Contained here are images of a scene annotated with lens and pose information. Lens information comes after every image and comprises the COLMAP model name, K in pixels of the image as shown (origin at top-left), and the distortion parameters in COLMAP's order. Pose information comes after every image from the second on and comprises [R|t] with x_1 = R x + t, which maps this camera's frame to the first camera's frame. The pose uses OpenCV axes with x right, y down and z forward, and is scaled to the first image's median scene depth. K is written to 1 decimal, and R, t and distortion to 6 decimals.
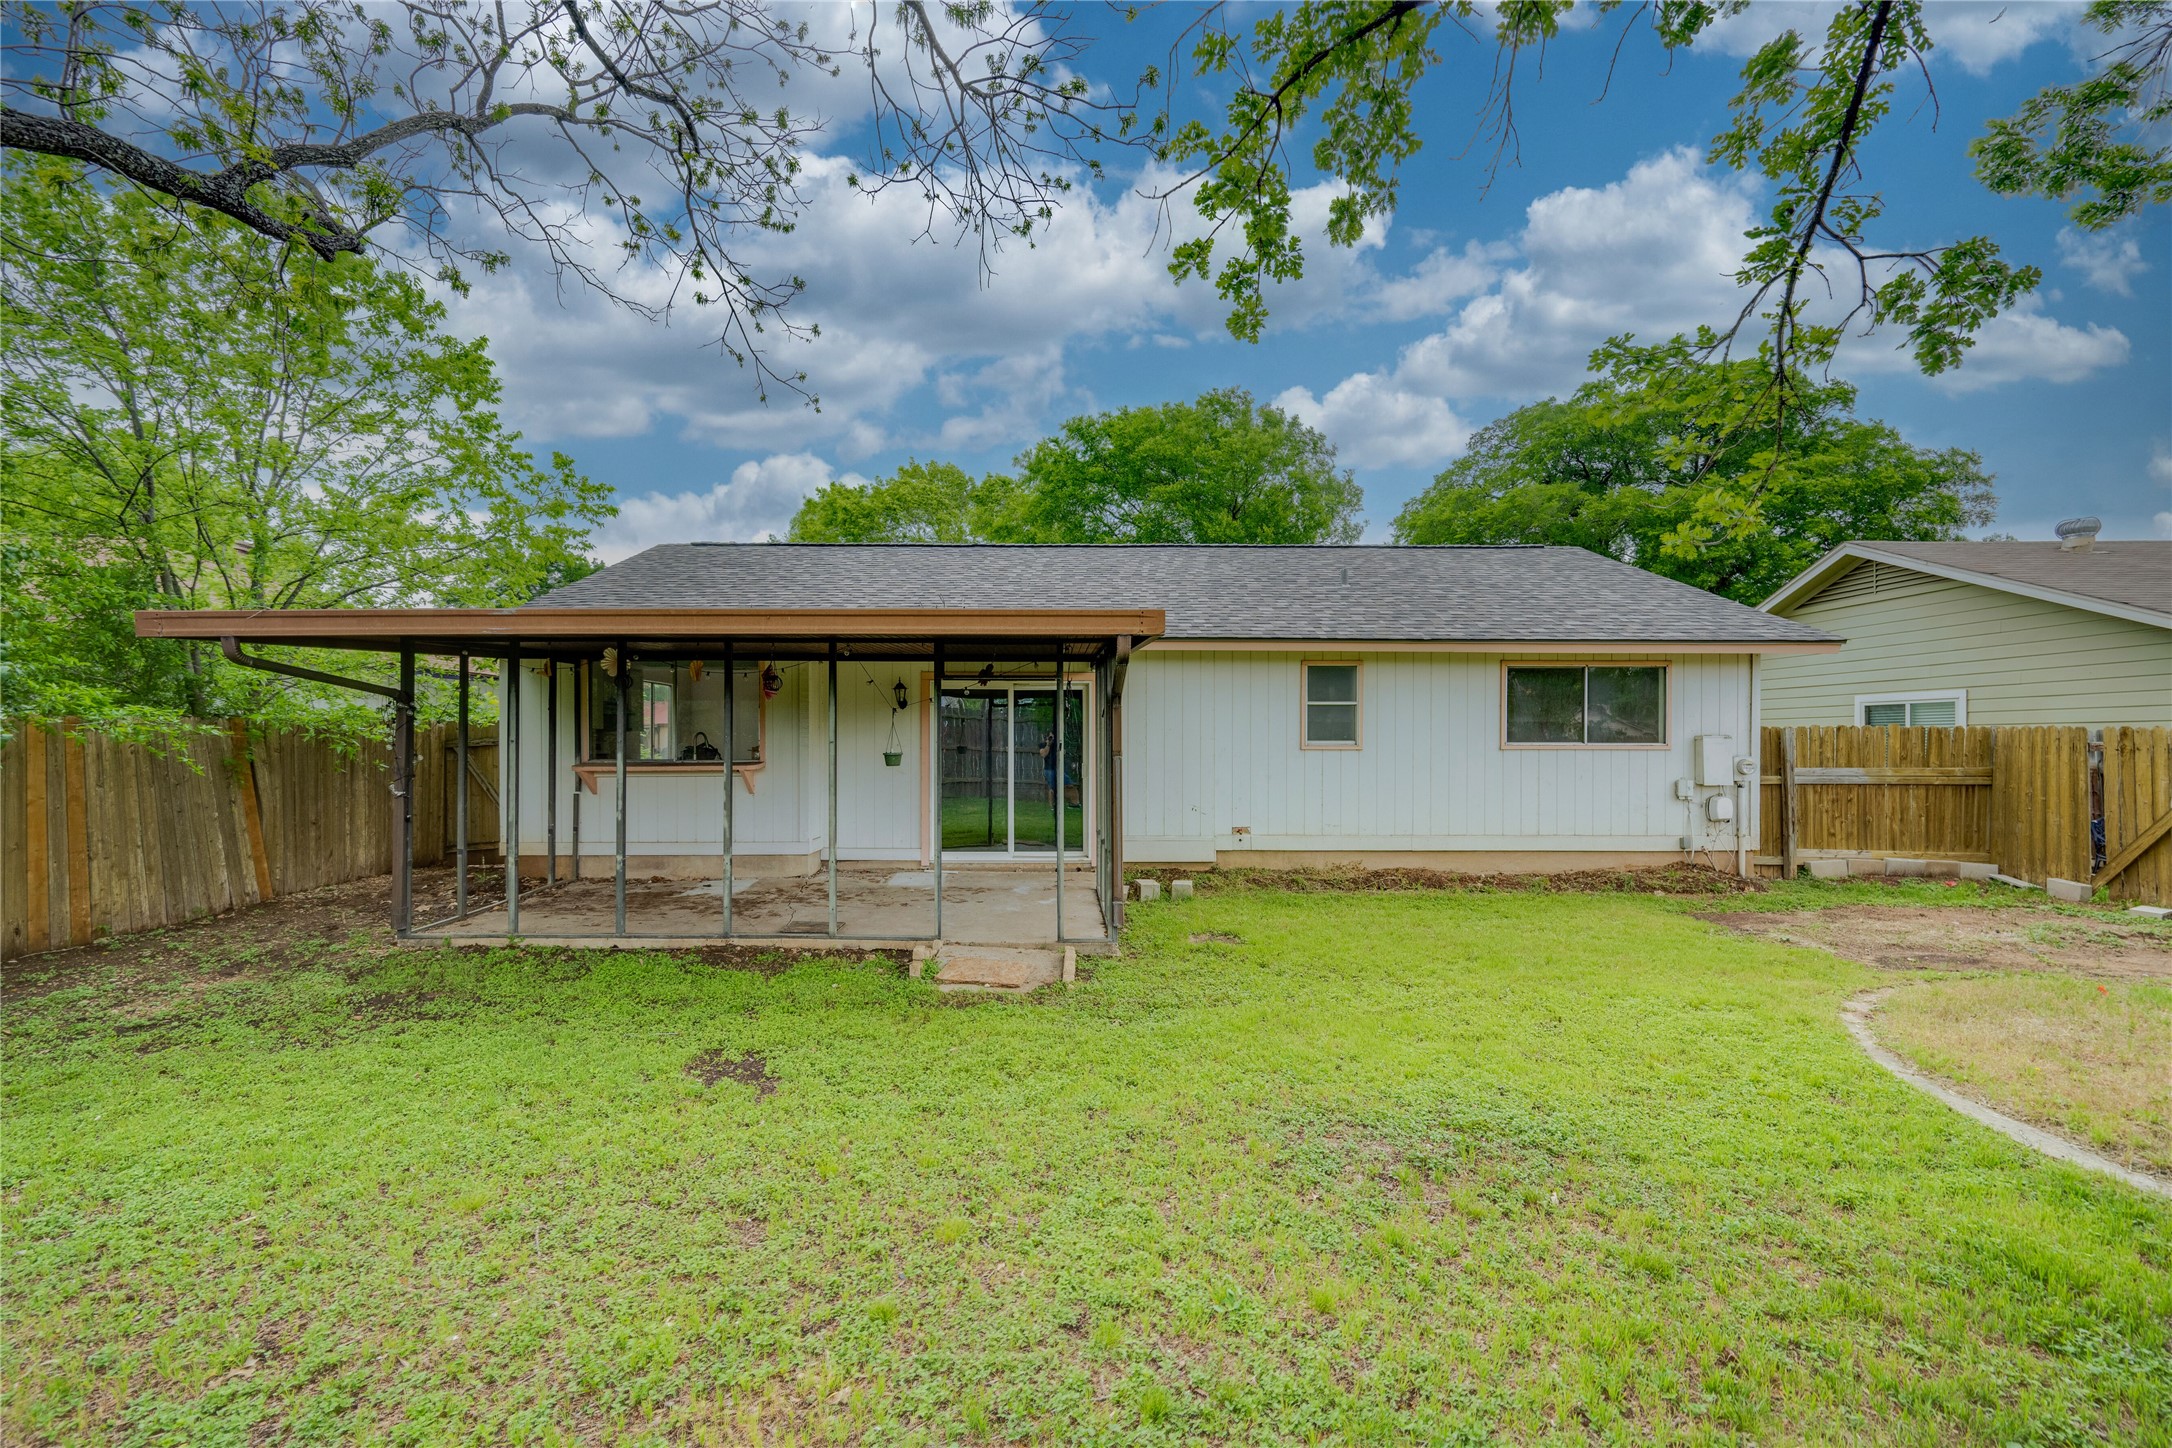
lens RADIAL K [[870.2, 0, 1082.2], [0, 870.2, 734.7], [0, 0, 1]] dist [0.000496, 0.000016]
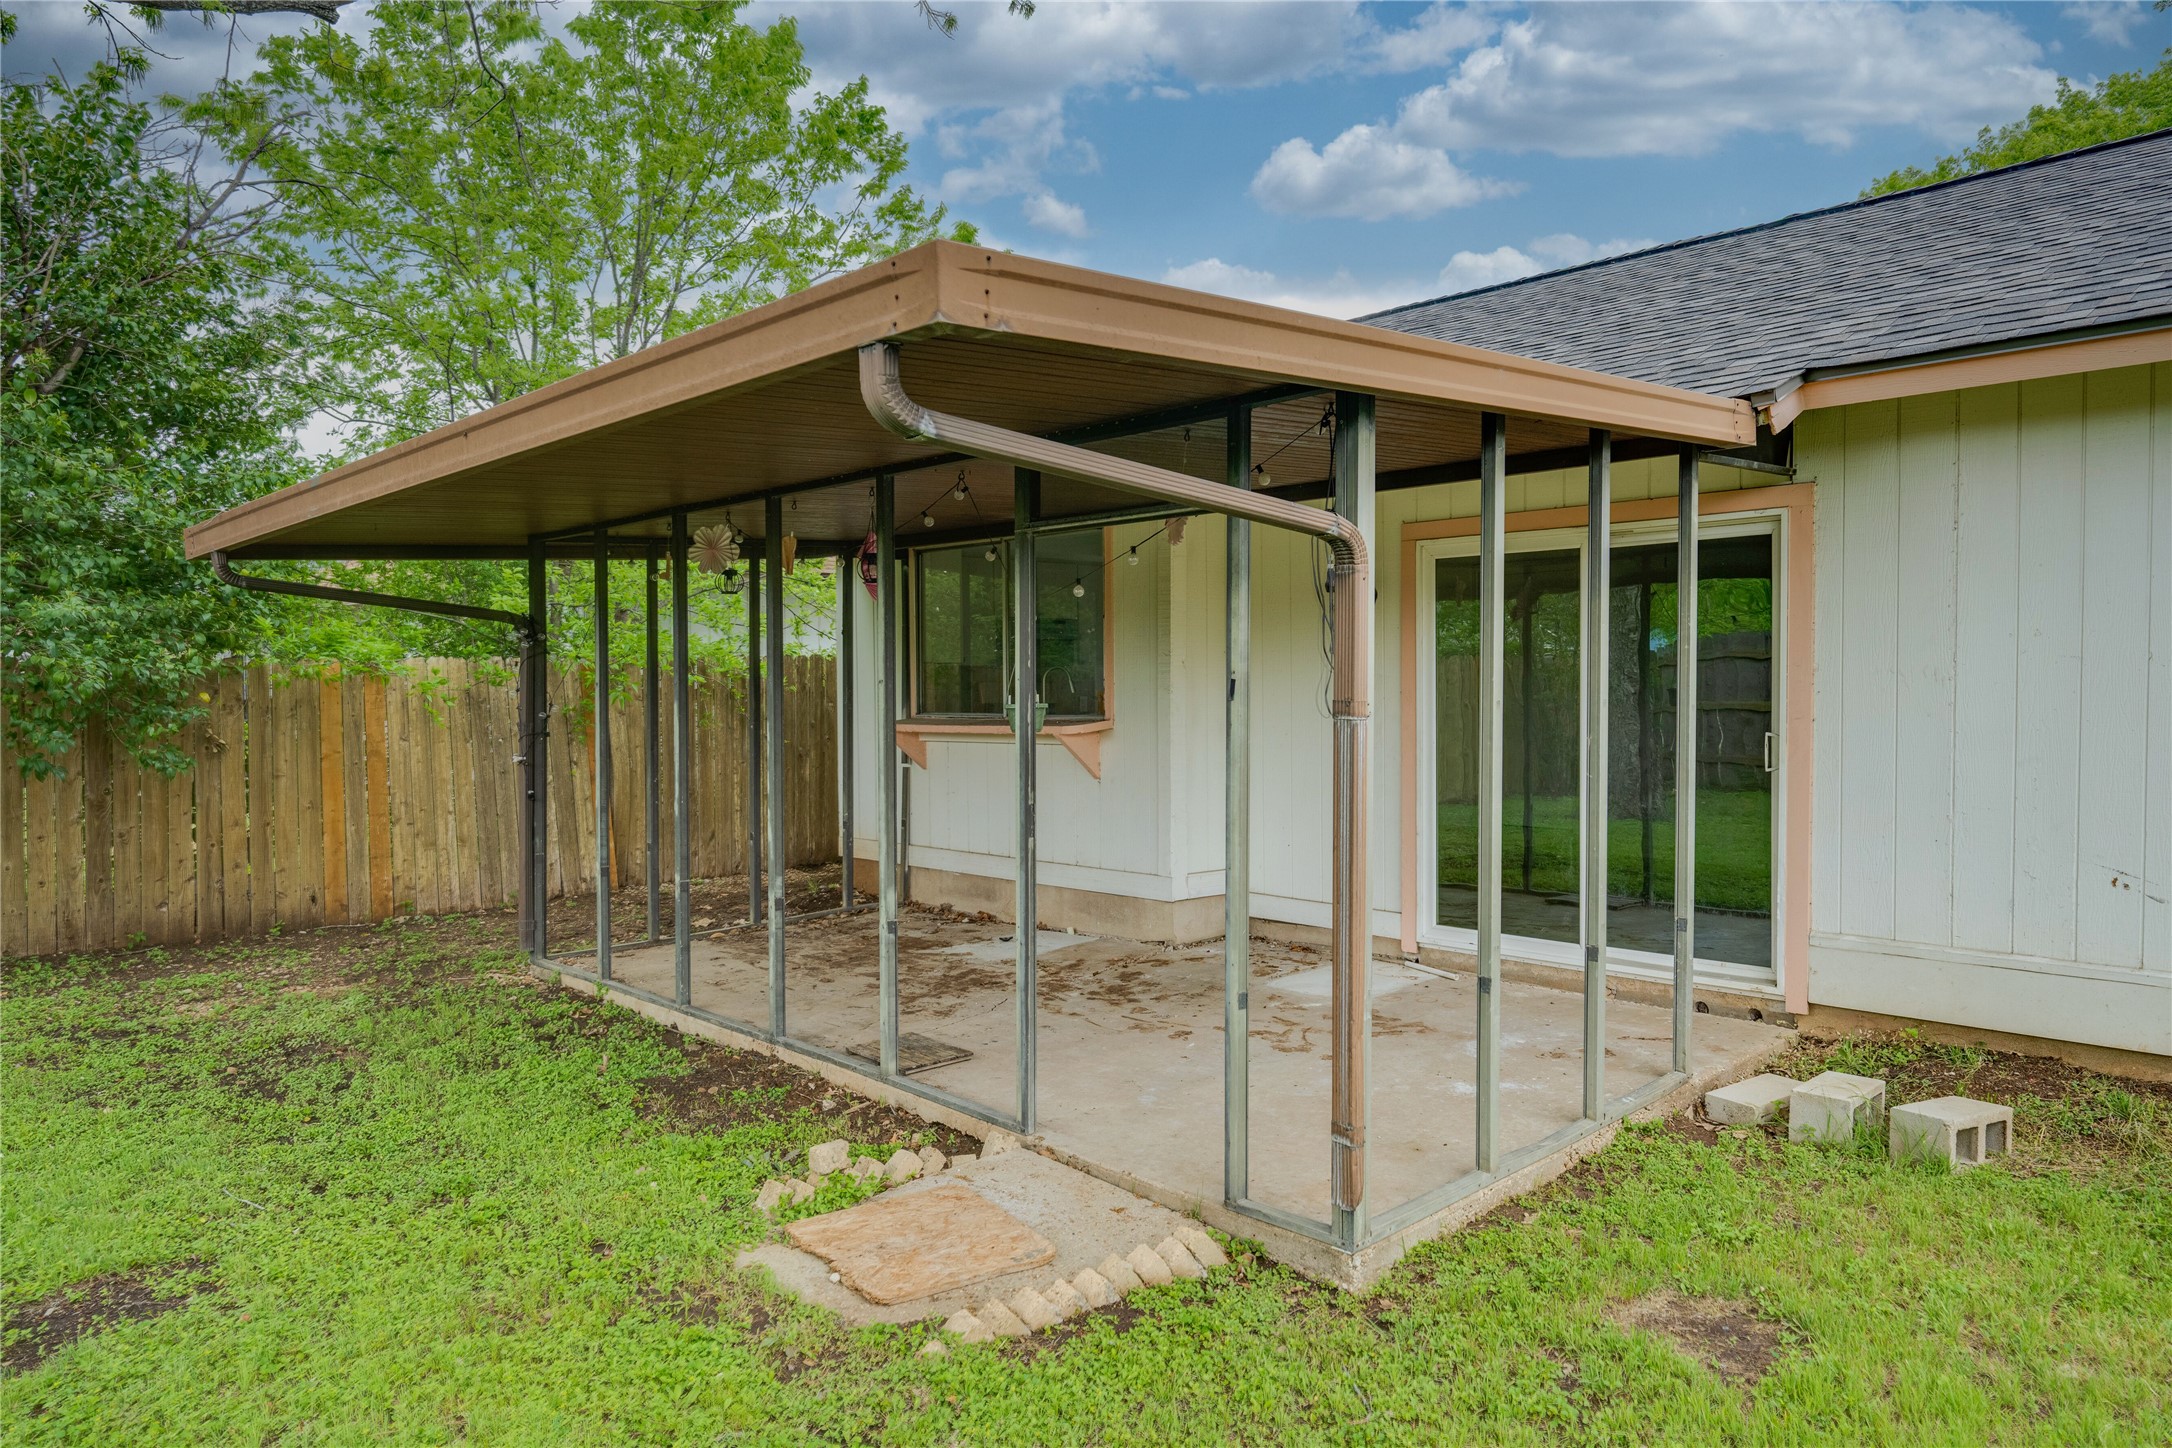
lens RADIAL K [[1463.9, 0, 1083.9], [0, 1463.9, 716.6], [0, 0, 1]] dist [-0.001751, -0.000892]
pose [[0.680608, 0.008892, -0.732594, 0.270870], [0.012806, 0.999629, 0.024031, 0.007490], [0.732536, -0.025737, 0.680241, 0.363388]]
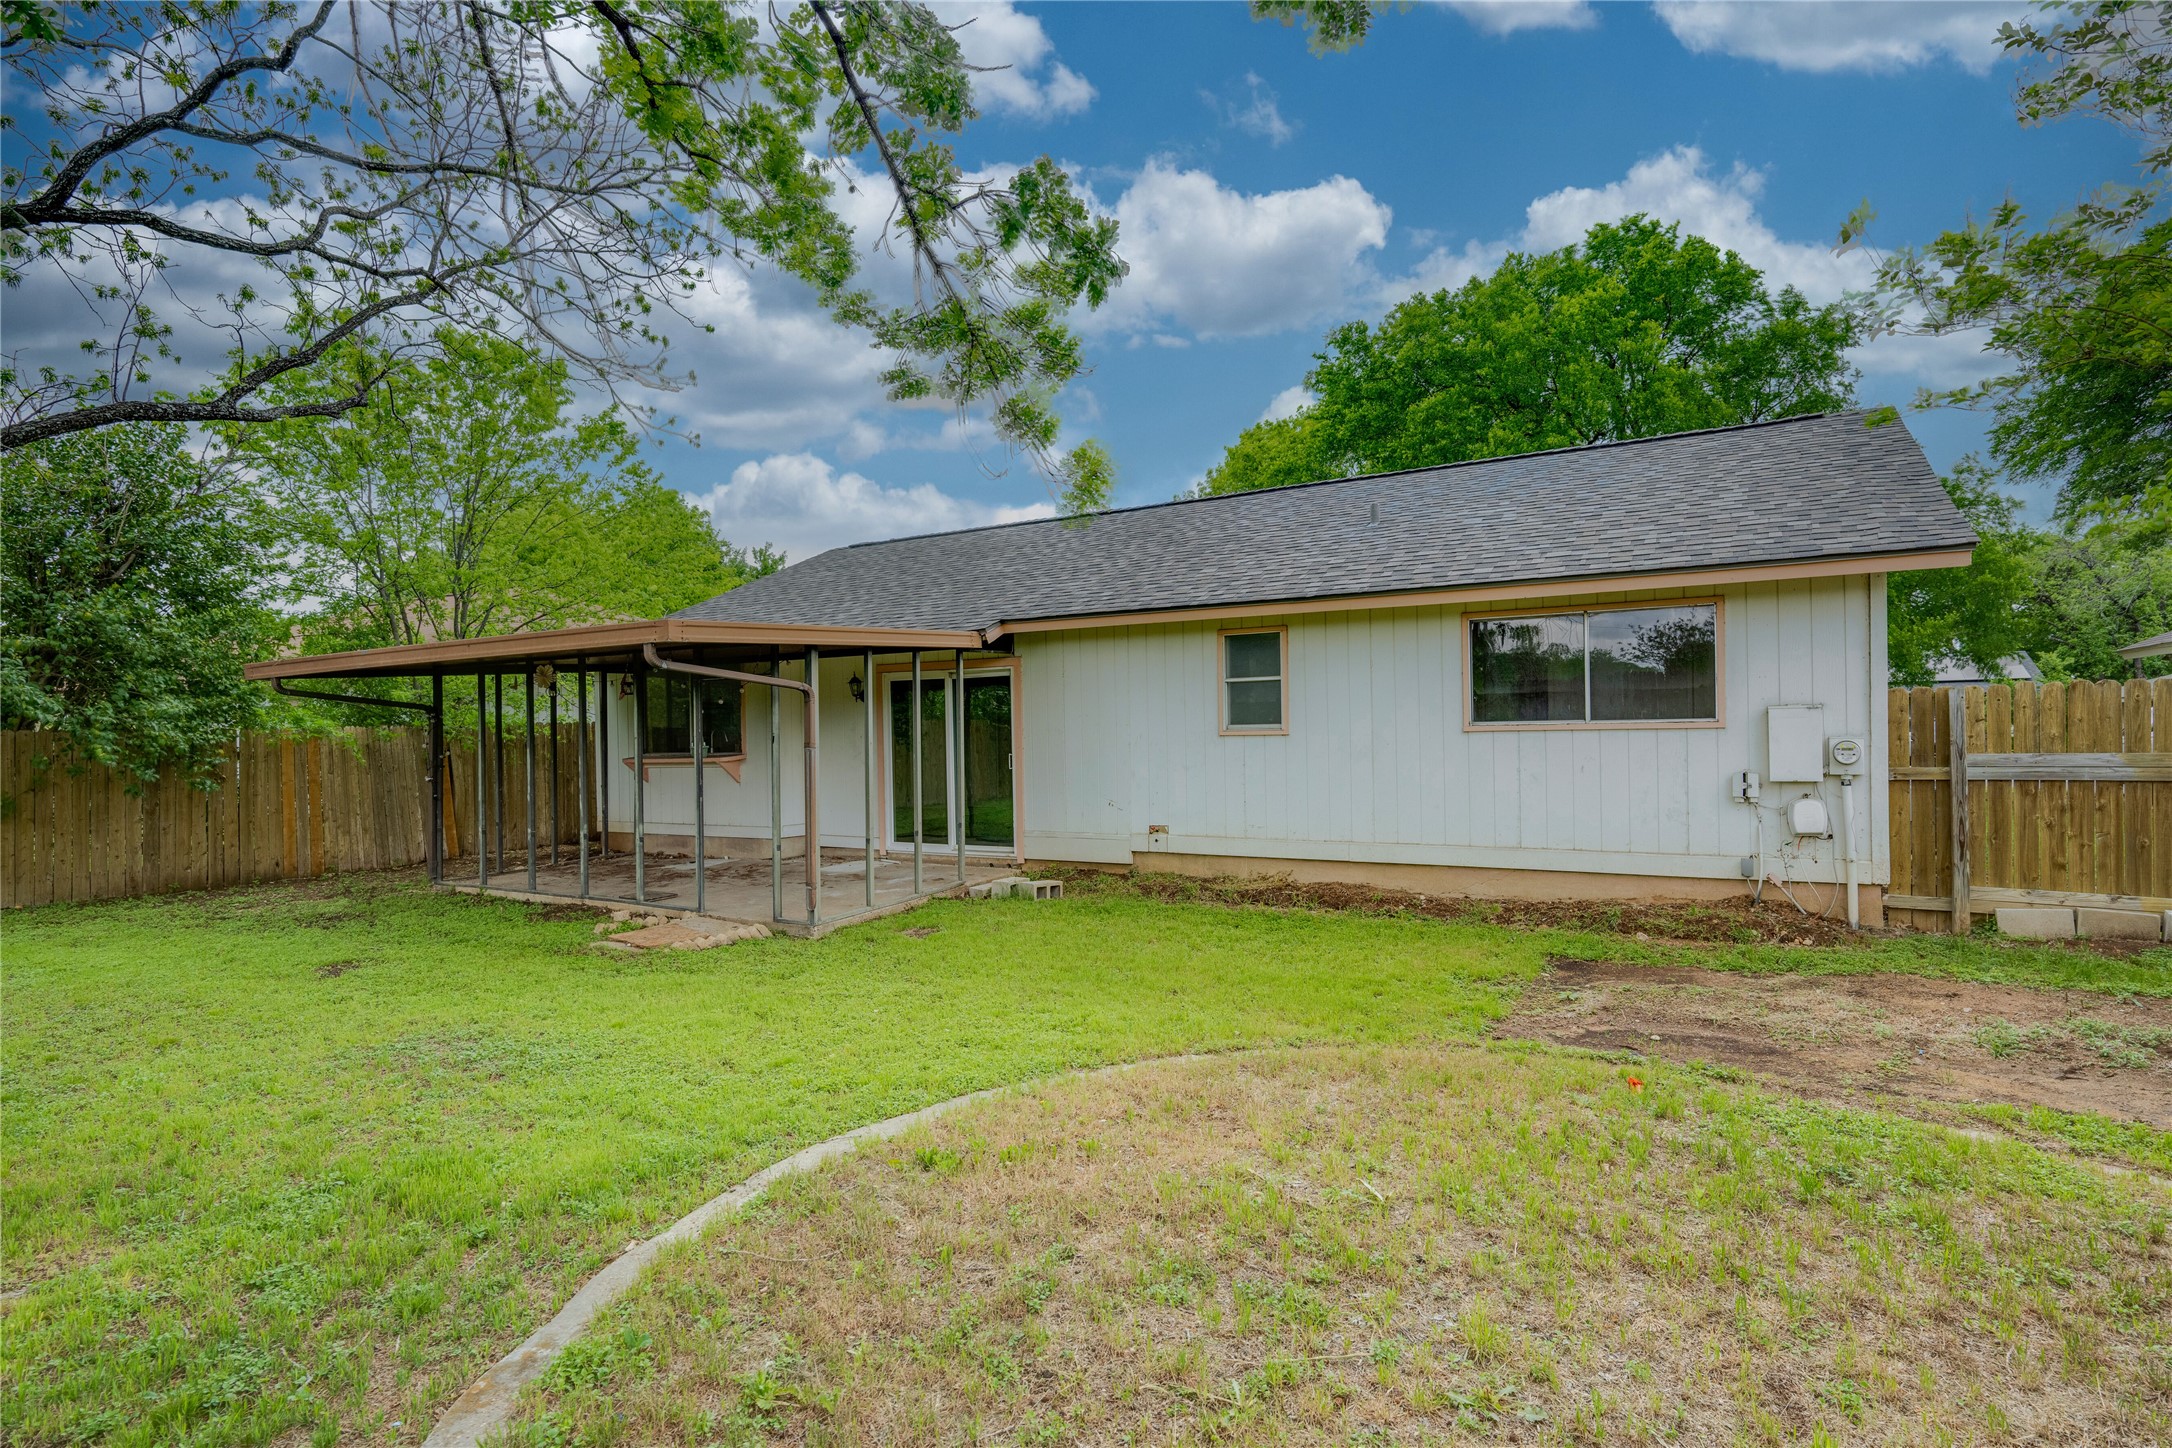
lens RADIAL K [[1072.6, 0, 1081.3], [0, 1072.6, 725.9], [0, 0, 1]] dist [-0.000588, -0.000025]
pose [[0.862781, -0.019192, -0.505214, 0.667698], [0.023102, 0.999732, 0.001476, 0.003062], [0.505050, -0.012945, 0.862993, 0.037140]]
